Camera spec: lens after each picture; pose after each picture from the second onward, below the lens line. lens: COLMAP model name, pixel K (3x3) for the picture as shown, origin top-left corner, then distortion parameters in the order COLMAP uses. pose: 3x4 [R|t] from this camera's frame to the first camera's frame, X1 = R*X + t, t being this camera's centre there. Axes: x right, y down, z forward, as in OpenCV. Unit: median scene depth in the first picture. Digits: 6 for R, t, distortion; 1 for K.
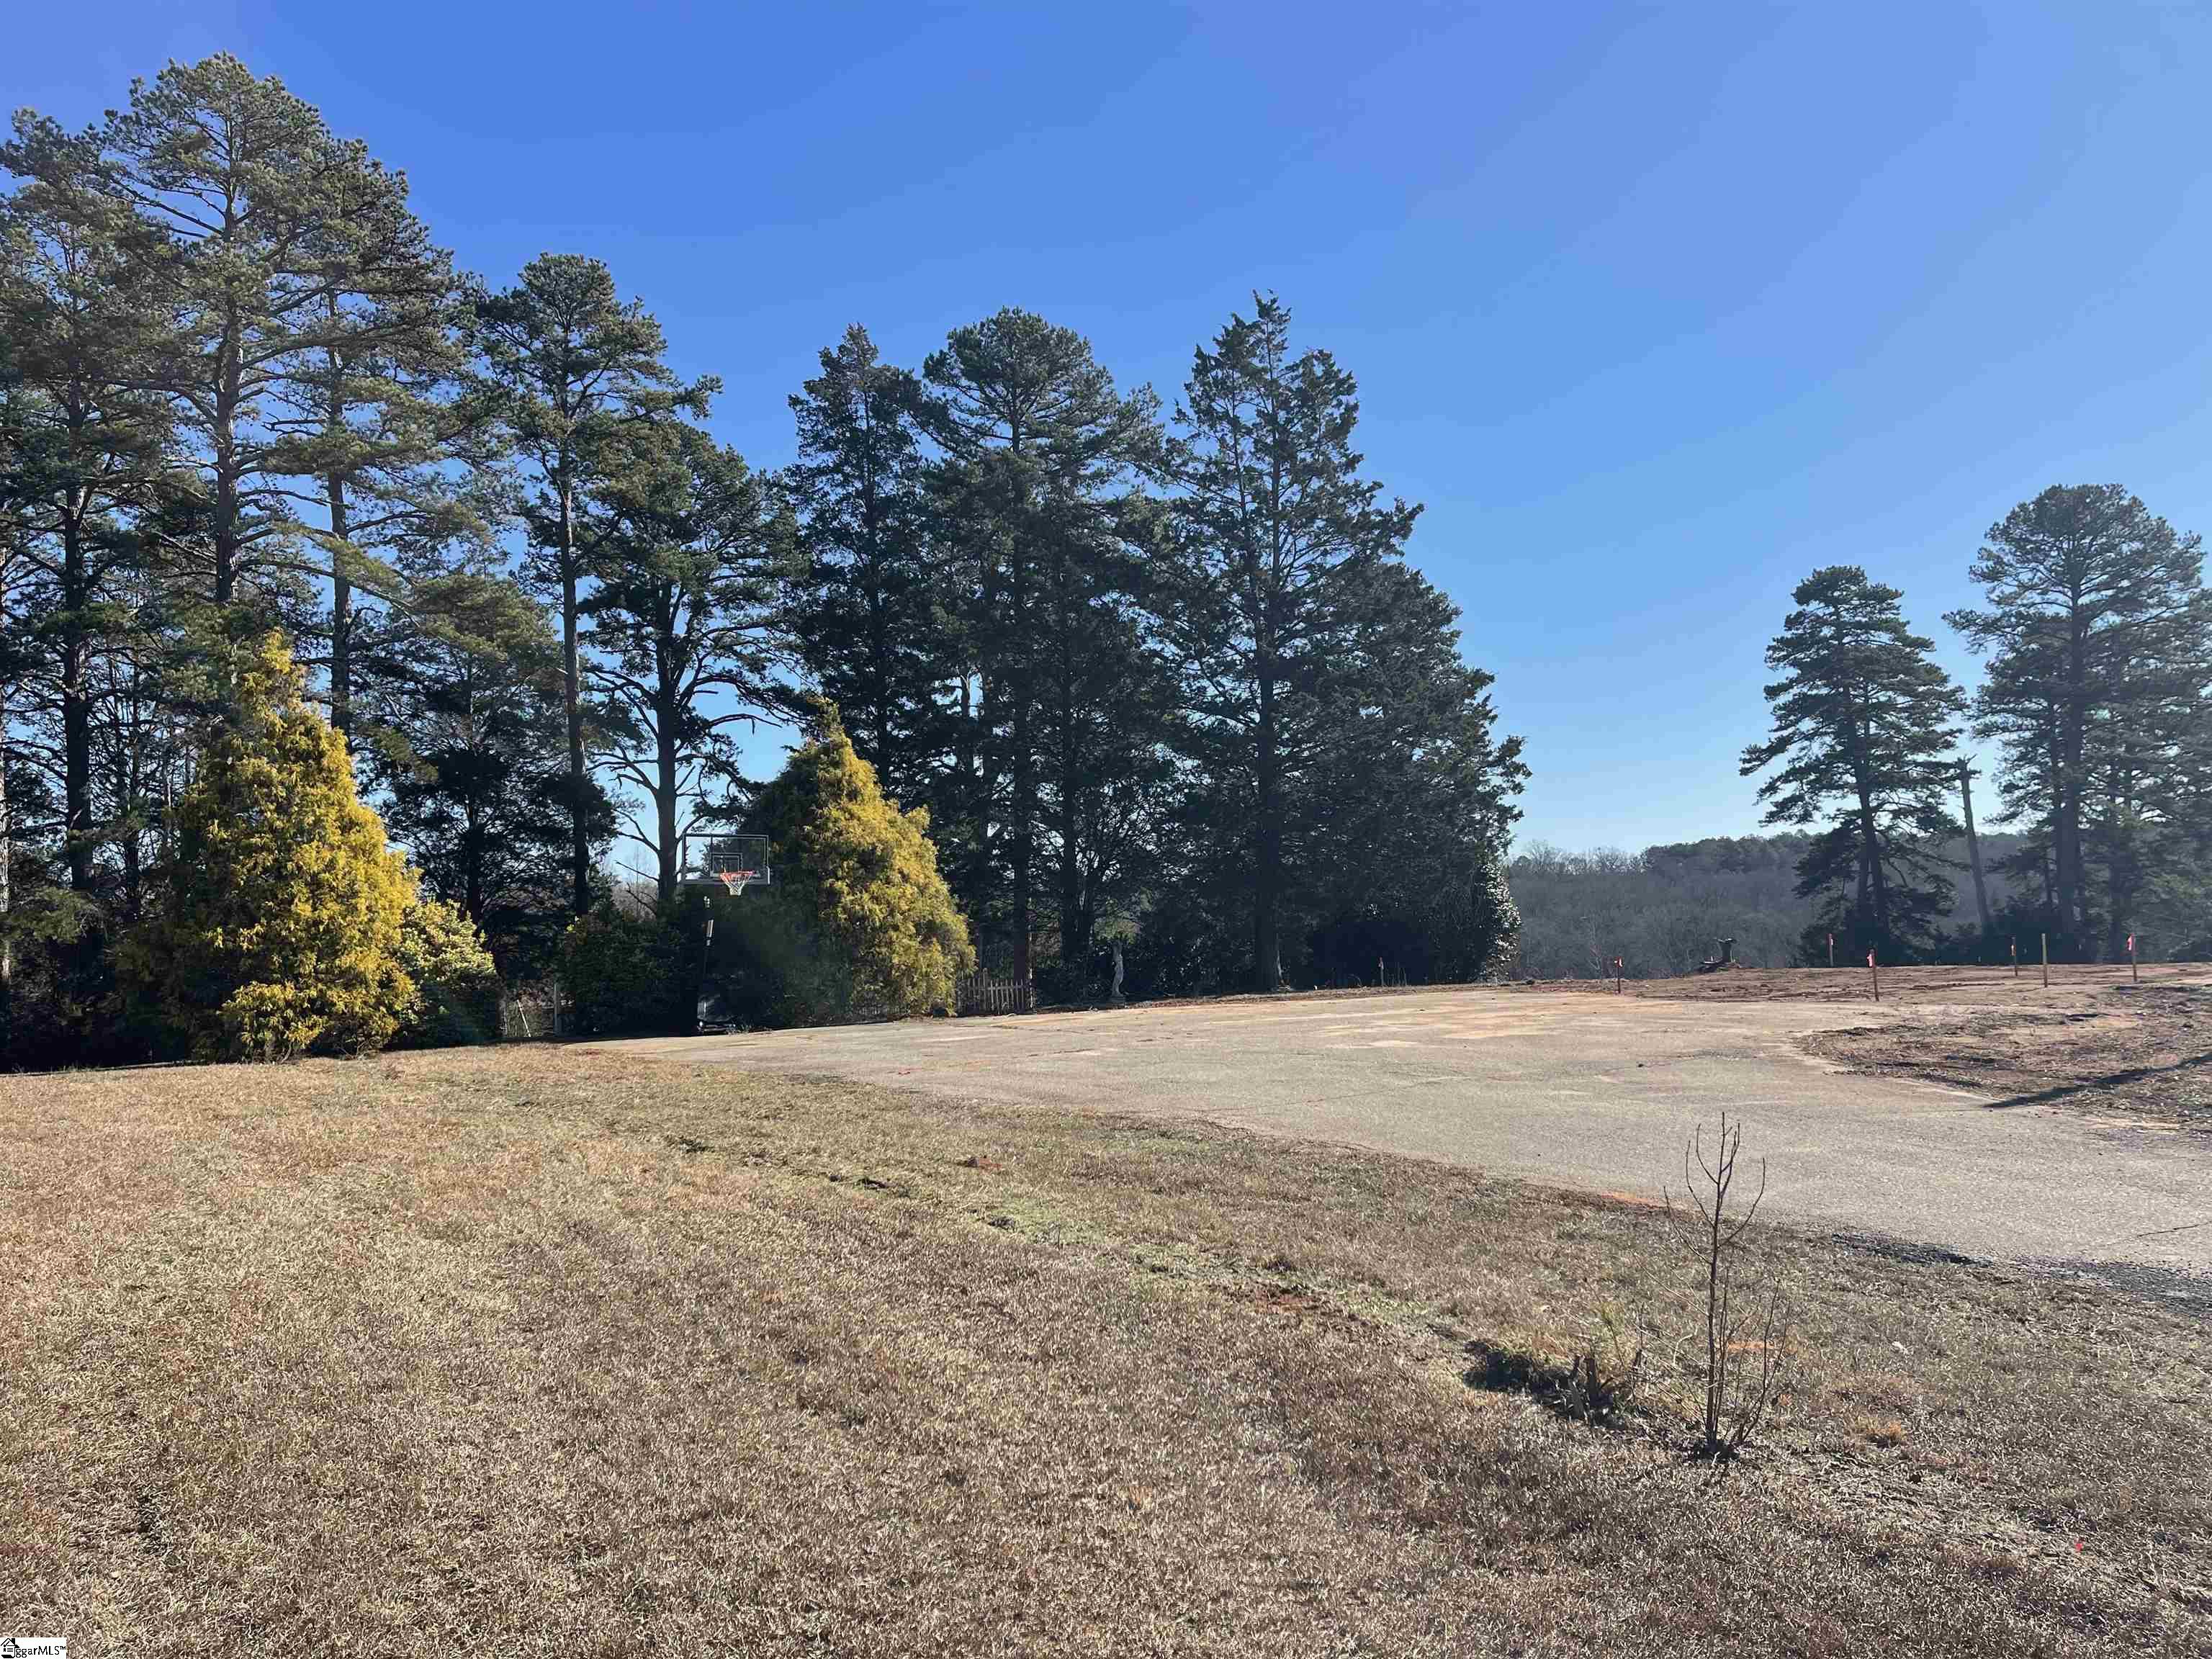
lens RADIAL K [[1622.9, 0, 1106.0], [0, 1622.9, 829.5], [0, 0, 1]] dist [0.084856, -0.107756]
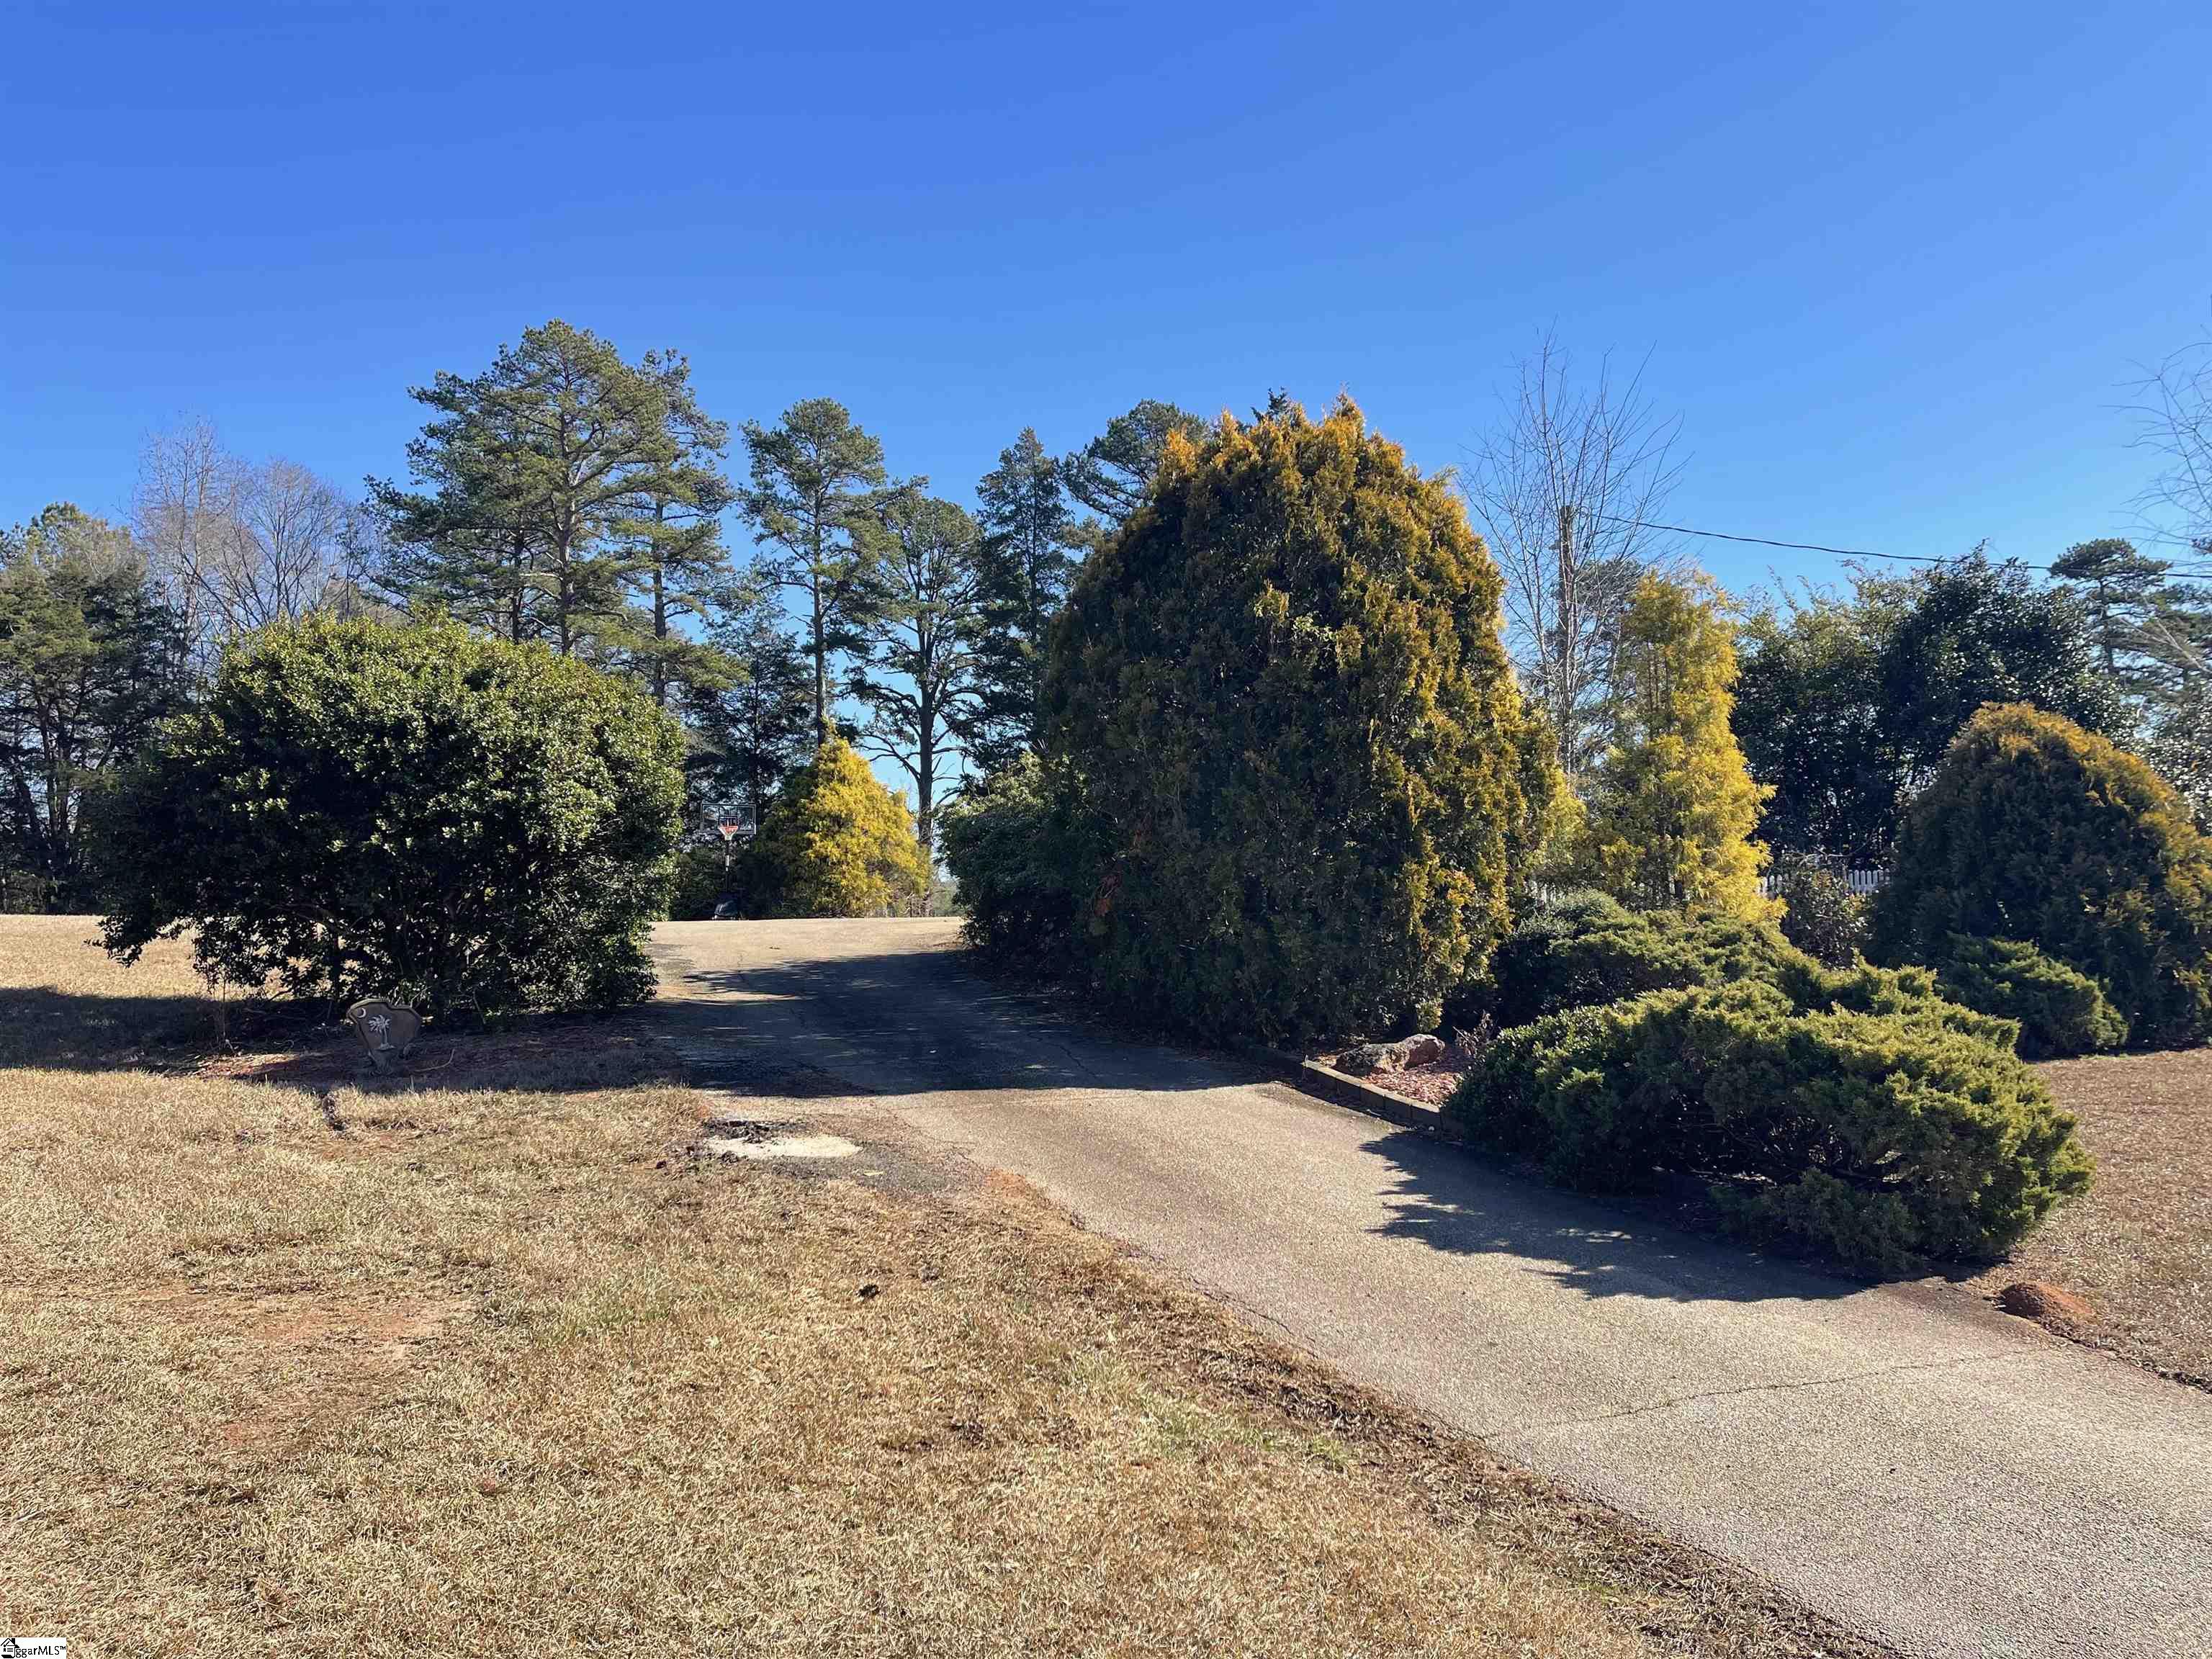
lens RADIAL K [[1622.9, 0, 1106.0], [0, 1622.9, 829.5], [0, 0, 1]] dist [0.084856, -0.107756]
pose [[0.937698, 0.005852, -0.347403, 0.522506], [-0.001242, 0.999908, 0.013493, 0.004409], [0.347450, -0.012221, 0.937619, -0.319158]]
